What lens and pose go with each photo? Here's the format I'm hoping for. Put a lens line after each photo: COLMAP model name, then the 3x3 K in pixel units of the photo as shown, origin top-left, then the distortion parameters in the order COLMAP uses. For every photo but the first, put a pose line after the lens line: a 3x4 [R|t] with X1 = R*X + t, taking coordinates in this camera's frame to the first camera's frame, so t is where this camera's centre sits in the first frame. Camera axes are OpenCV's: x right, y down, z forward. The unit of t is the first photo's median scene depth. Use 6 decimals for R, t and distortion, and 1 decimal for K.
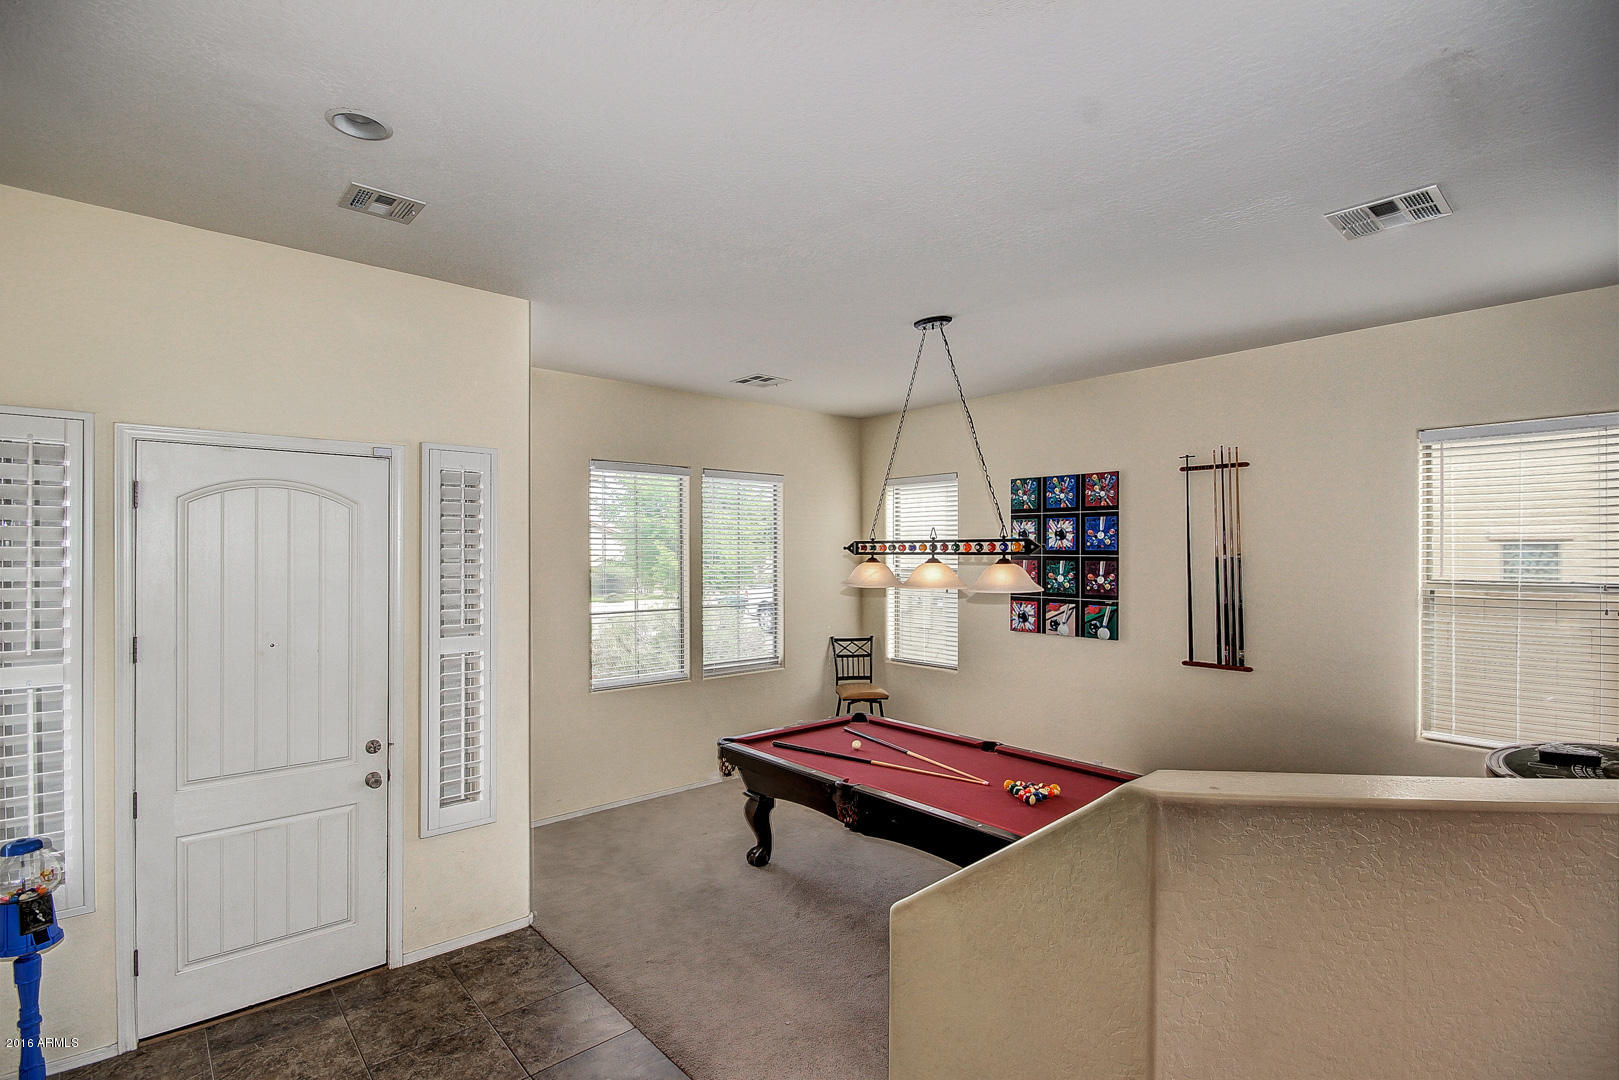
lens RADIAL K [[759.8, 0, 786.4], [0, 759.8, 545.7], [0, 0, 1]] dist [0.000467, -0.007761]
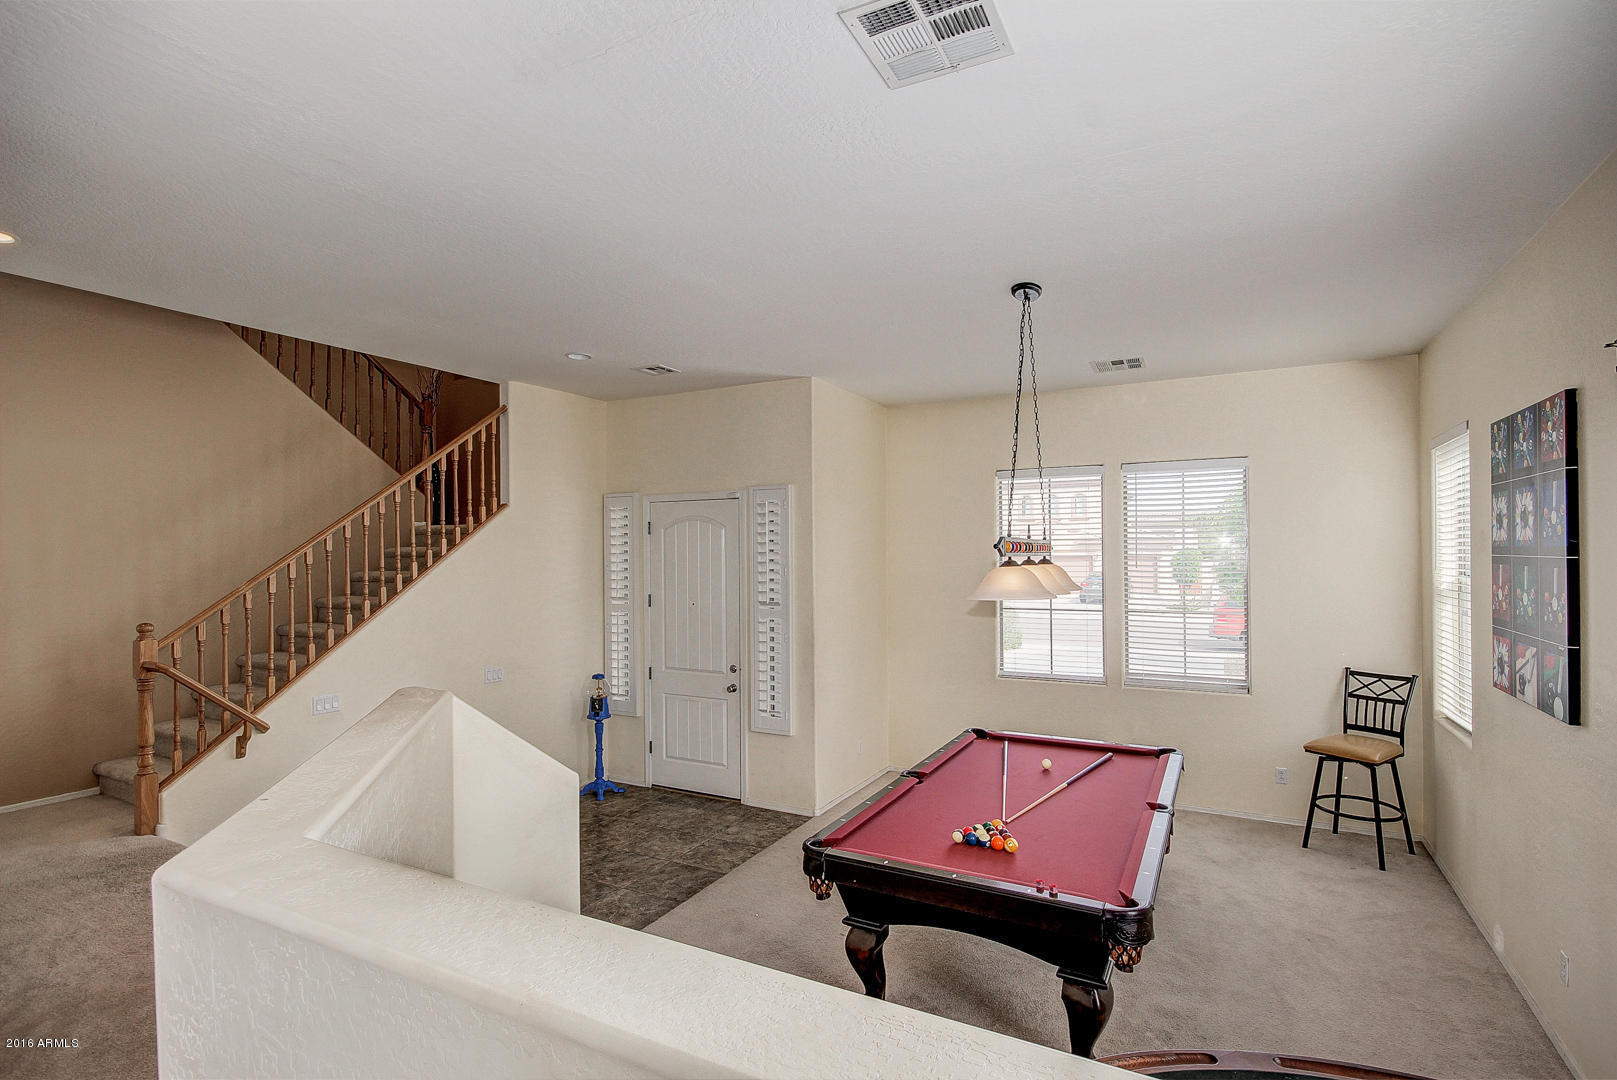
lens RADIAL K [[758.9, 0, 832.5], [0, 758.9, 543.6], [0, 0, 1]] dist [0.000467, -0.007761]
pose [[0.373376, -0.015601, -0.927549, 1.153131], [0.015317, 0.999826, -0.010651, 0.003329], [0.927554, -0.010231, 0.373550, 0.579210]]
